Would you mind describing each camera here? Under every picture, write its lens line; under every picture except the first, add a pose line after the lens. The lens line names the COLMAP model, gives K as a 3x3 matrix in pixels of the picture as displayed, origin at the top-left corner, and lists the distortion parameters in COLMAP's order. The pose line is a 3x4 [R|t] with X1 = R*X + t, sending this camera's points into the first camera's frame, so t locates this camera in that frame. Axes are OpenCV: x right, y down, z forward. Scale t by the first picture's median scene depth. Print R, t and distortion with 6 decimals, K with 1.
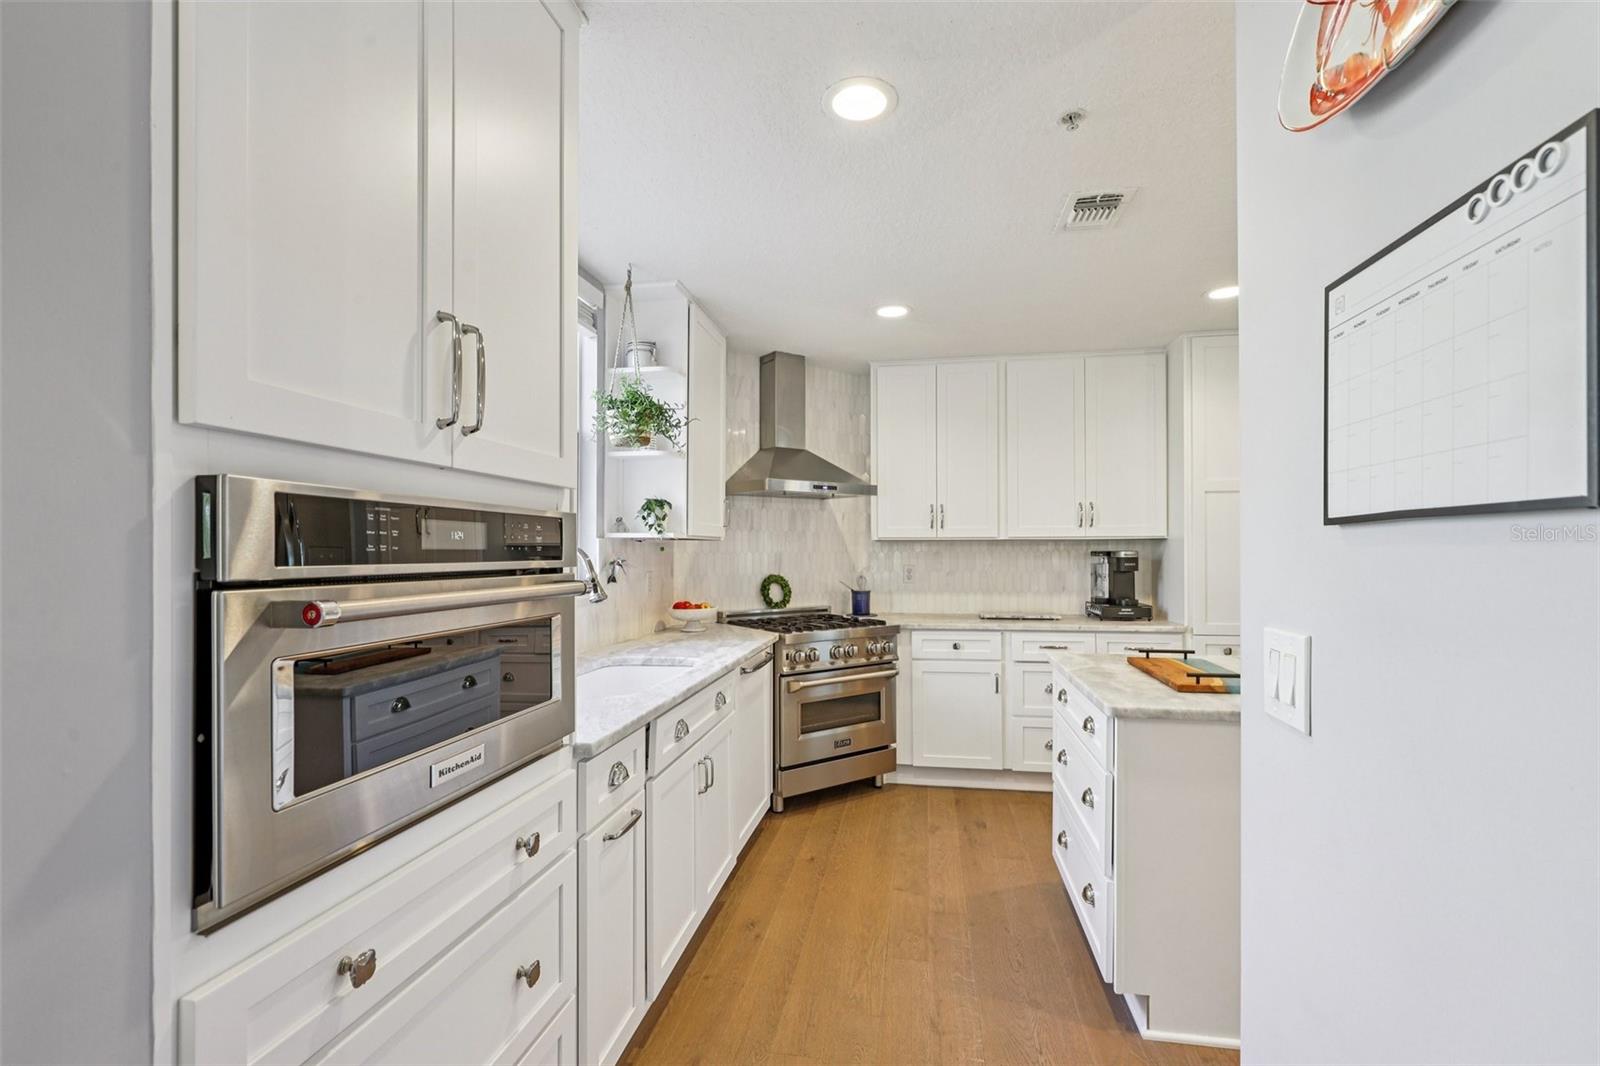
lens RADIAL K [[725.2, 0, 807.0], [0, 725.2, 545.3], [0, 0, 1]] dist [-0.000894, 0.001195]
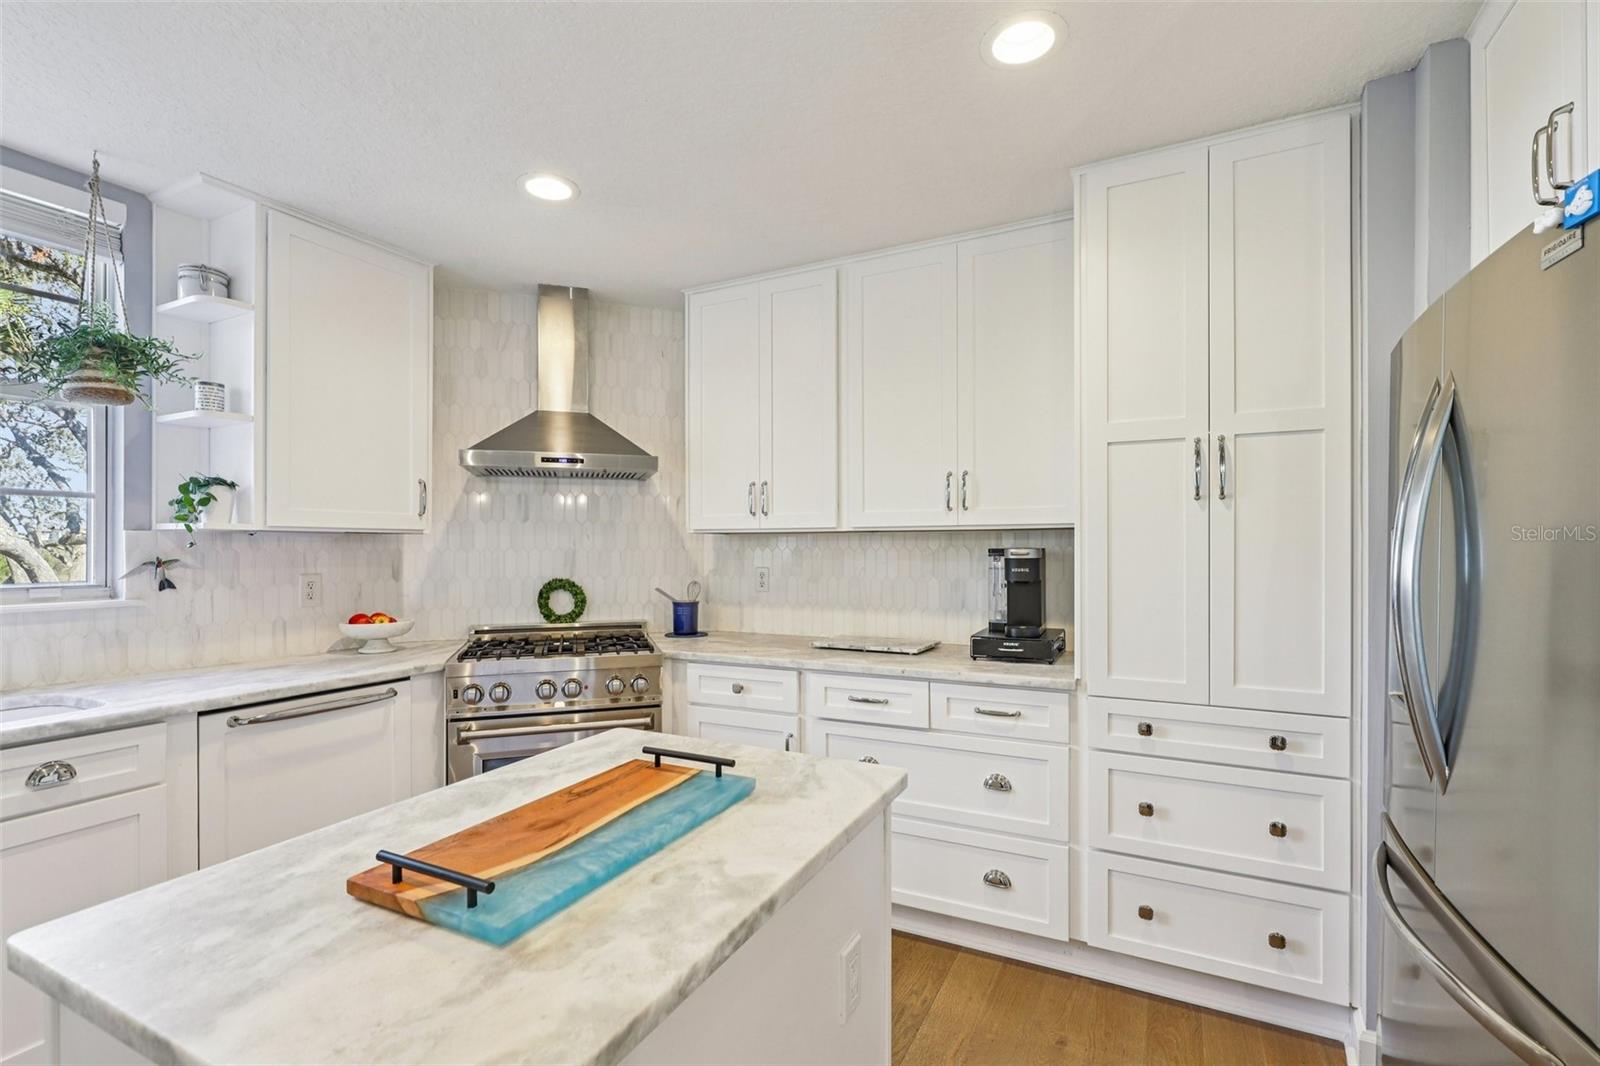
lens RADIAL K [[725.2, 0, 804.5], [0, 725.2, 550.1], [0, 0, 1]] dist [-0.000894, 0.001195]
pose [[0.954548, 0.001403, -0.298053, 0.433620], [0.001423, 0.999956, 0.009264, 0.003343], [0.298053, -0.009267, 0.954504, 0.344624]]
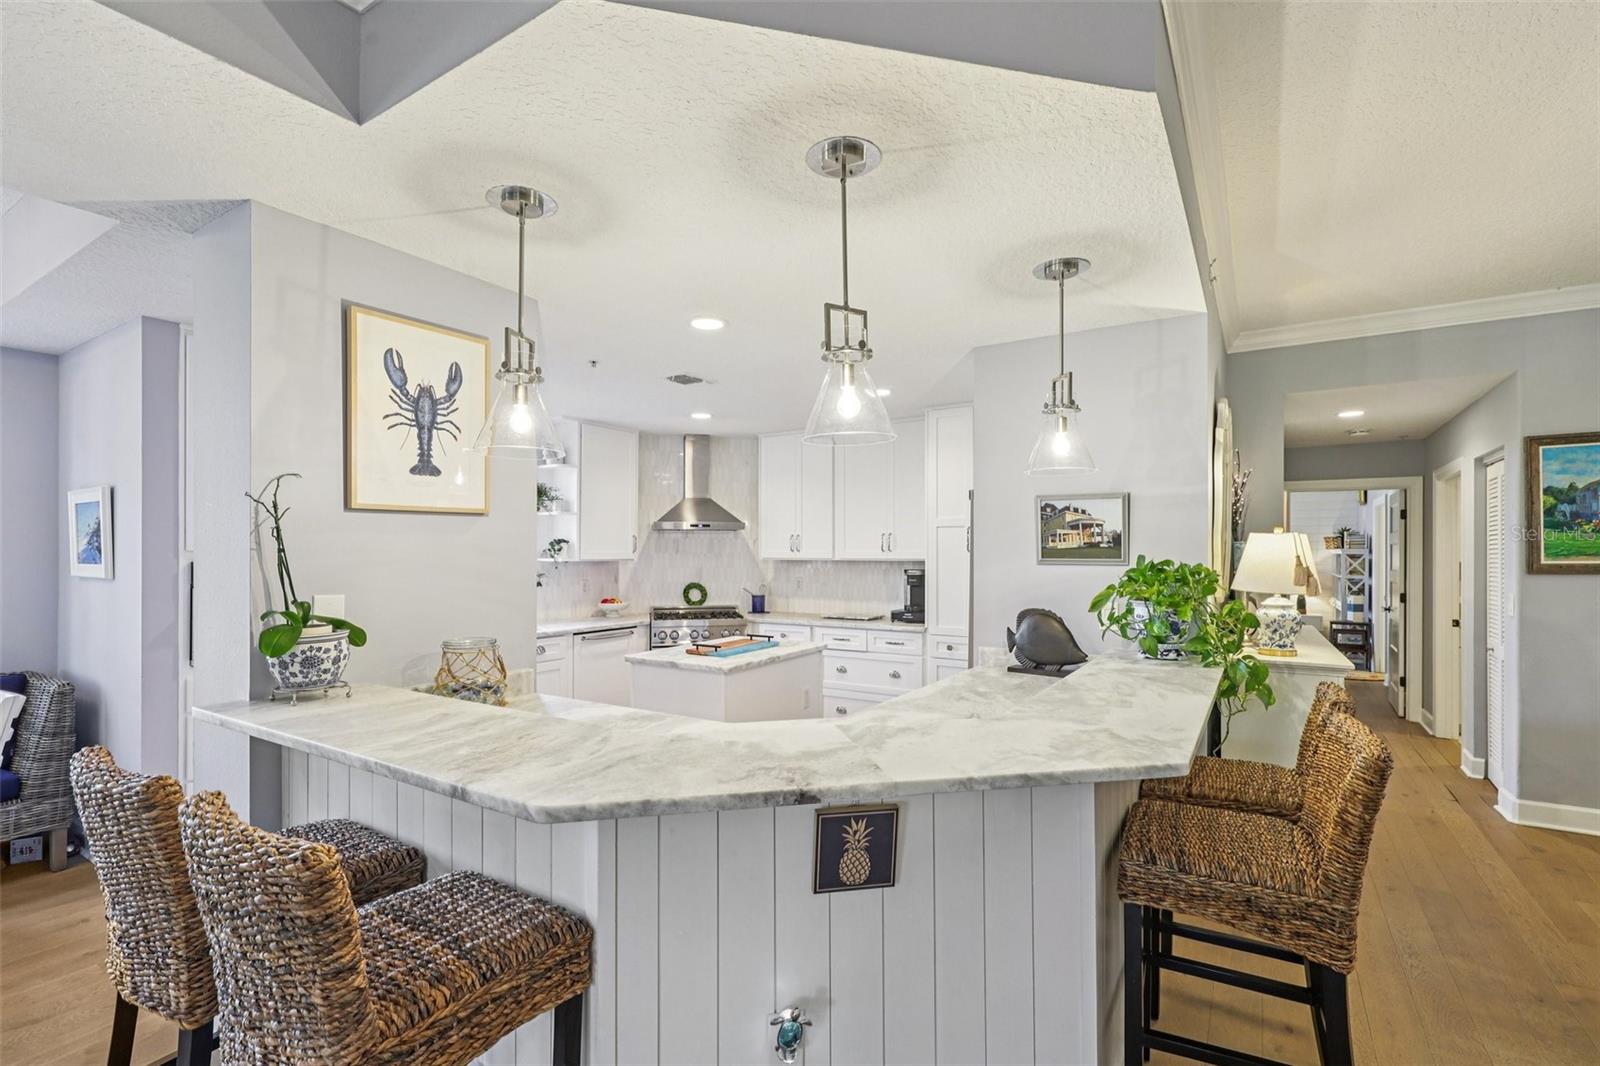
lens RADIAL K [[725.2, 0, 811.0], [0, 725.2, 553.8], [0, 0, 1]] dist [-0.000894, 0.001195]
pose [[0.925198, 0.004413, -0.379460, 0.742609], [-0.001046, 0.999958, 0.009079, -0.032590], [0.379484, -0.008003, 0.925164, -0.283505]]
